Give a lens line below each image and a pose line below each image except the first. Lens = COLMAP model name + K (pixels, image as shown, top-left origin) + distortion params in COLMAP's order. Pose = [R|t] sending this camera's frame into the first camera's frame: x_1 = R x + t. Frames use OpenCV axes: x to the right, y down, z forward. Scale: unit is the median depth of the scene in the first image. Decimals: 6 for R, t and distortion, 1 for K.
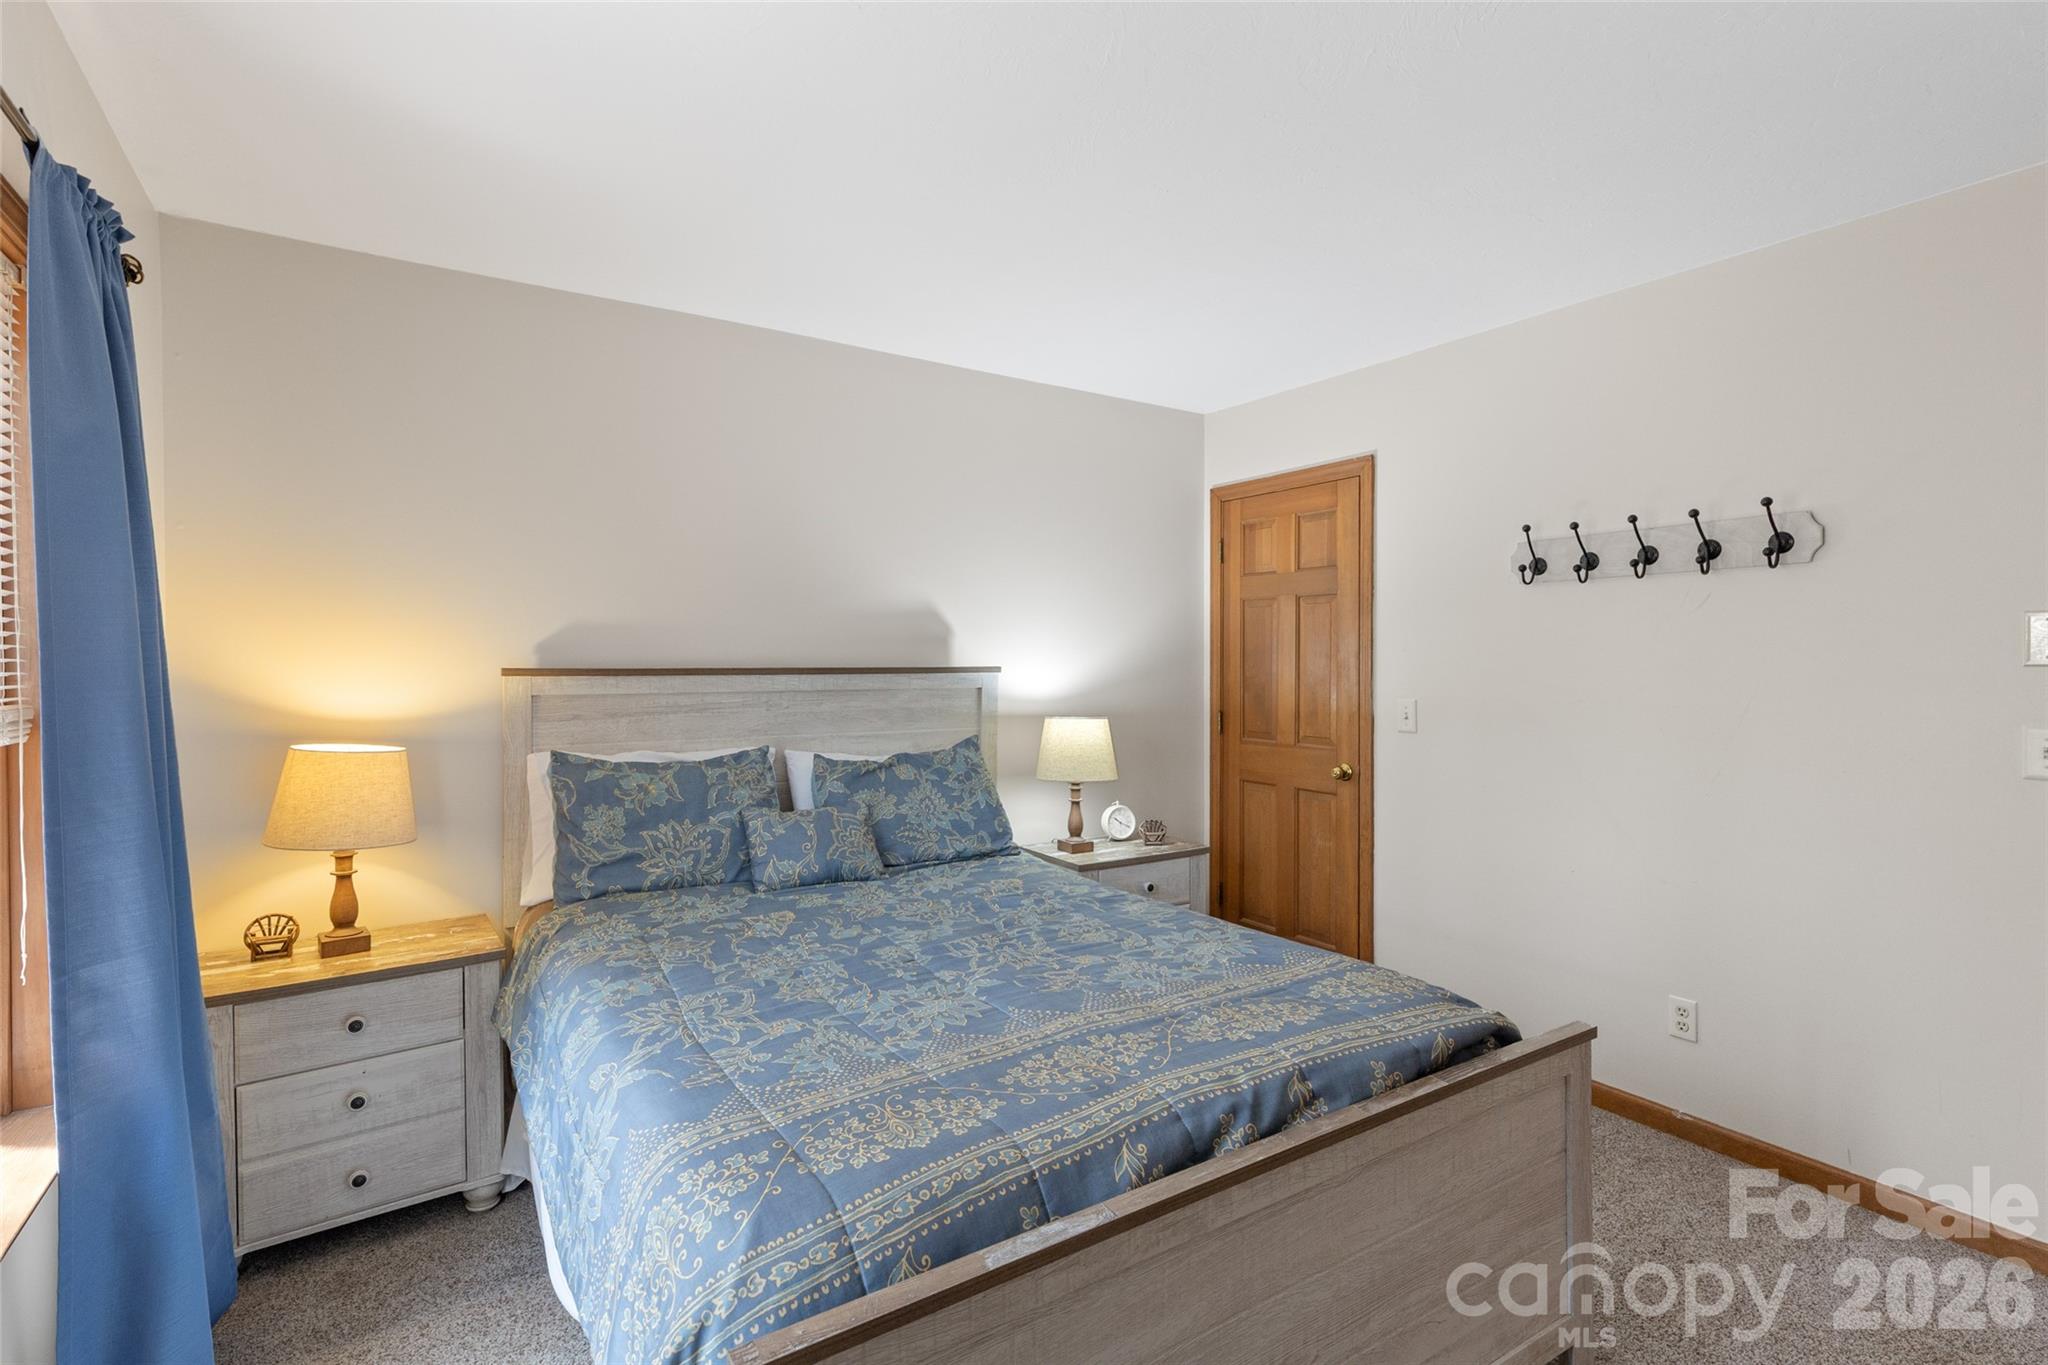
lens RADIAL K [[961.3, 0, 1056.2], [0, 961.3, 685.0], [0, 0, 1]] dist [0.011907, 0.000147]
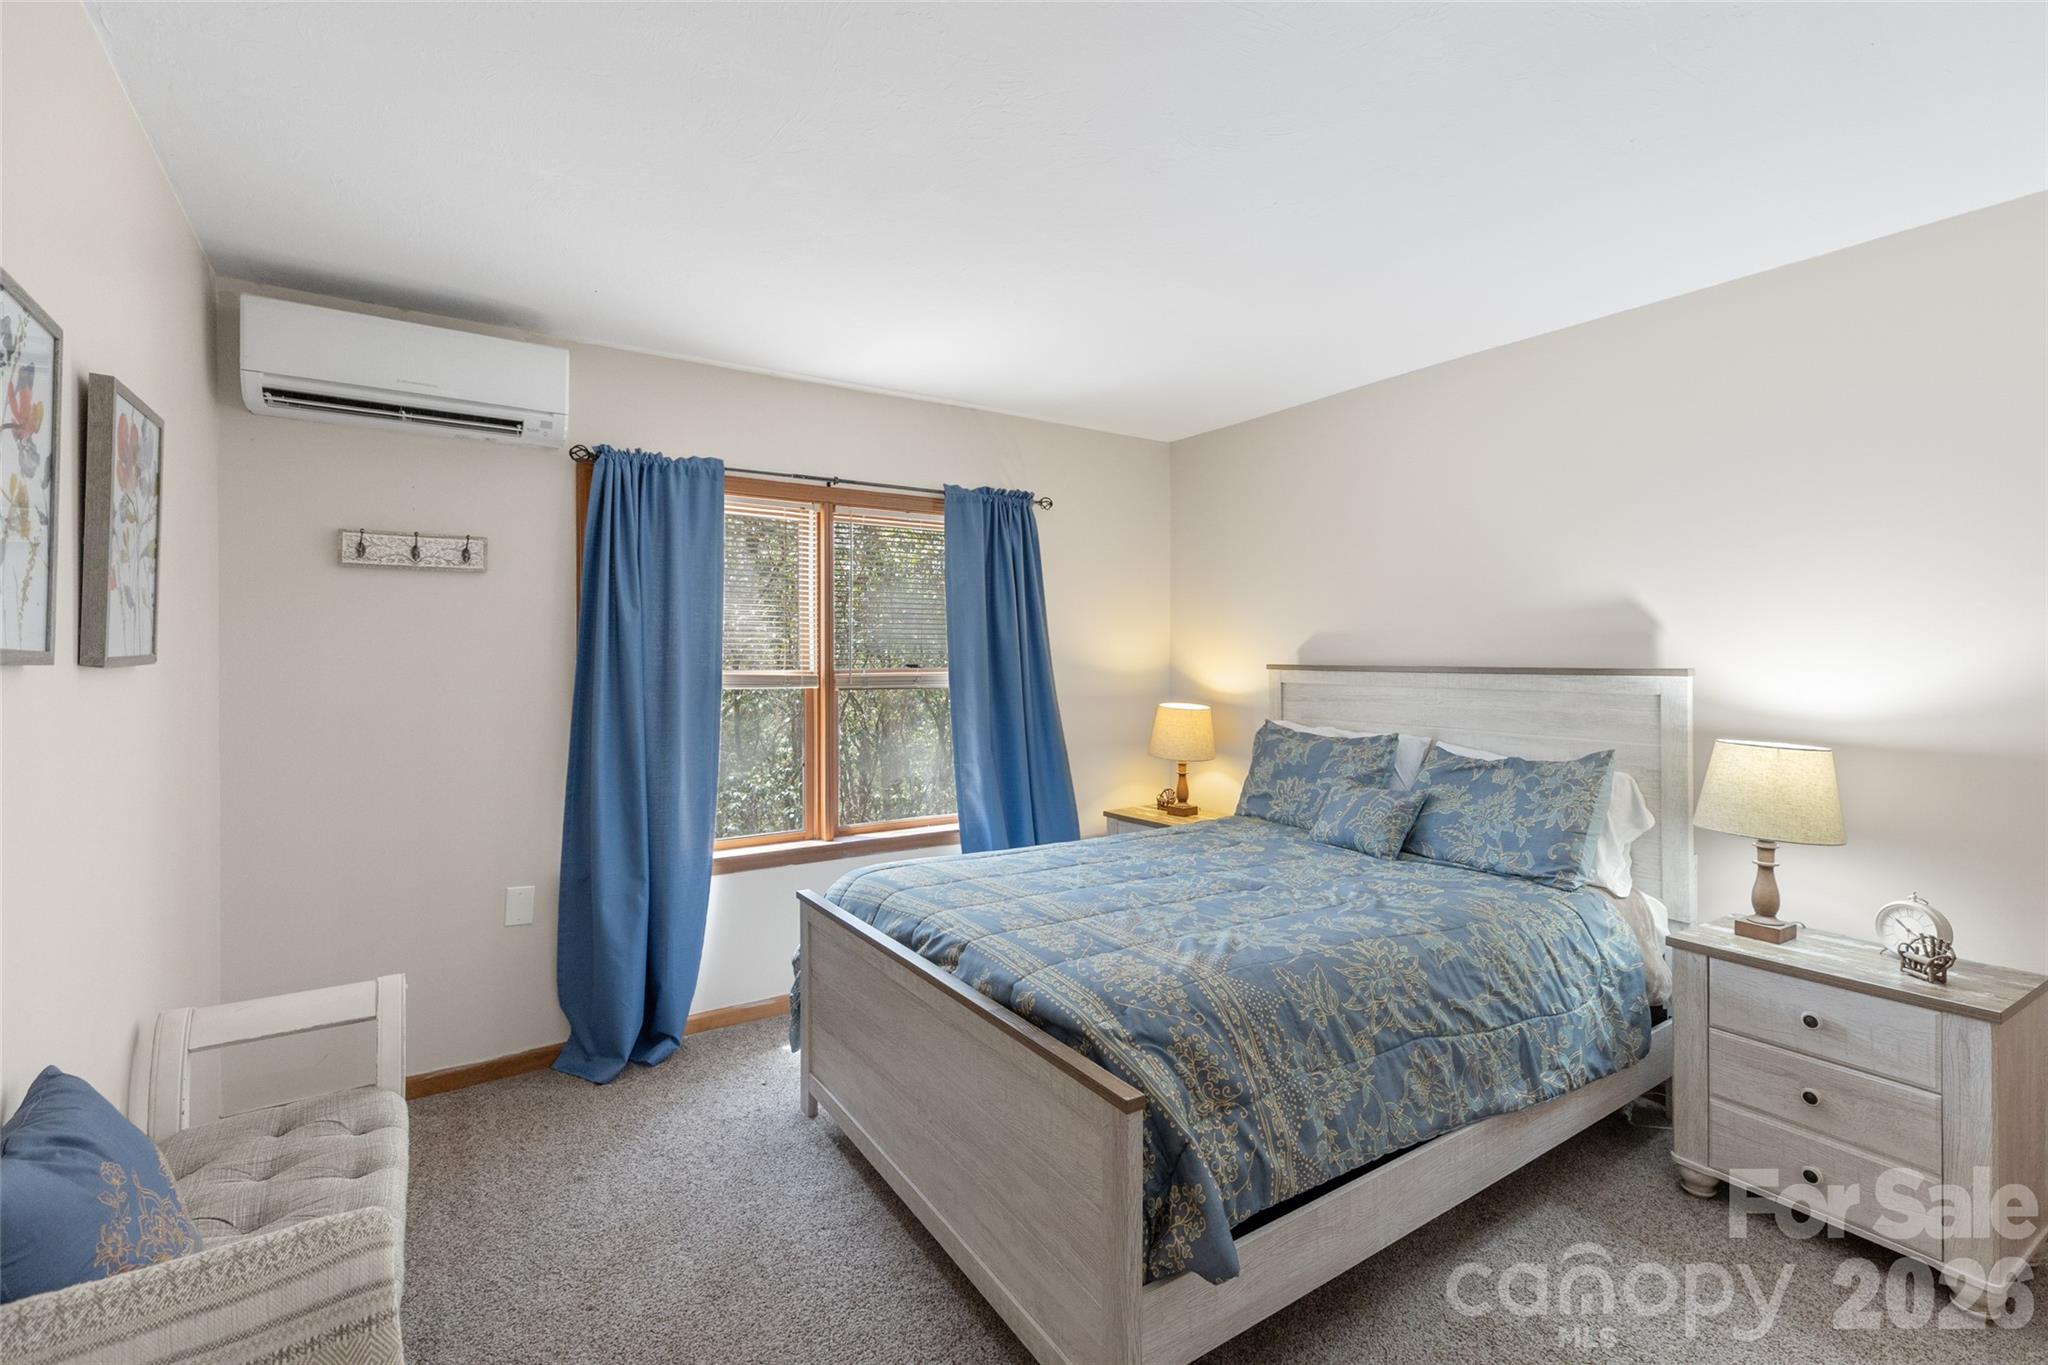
lens RADIAL K [[930.4, 0, 1007.7], [0, 930.4, 690.0], [0, 0, 1]] dist [0.001254, 0.000222]
pose [[-0.033431, 0.033892, -0.998866, 0.822190], [-0.028783, 0.998978, 0.034859, -0.014517], [0.999026, 0.029916, -0.032421, 0.556754]]
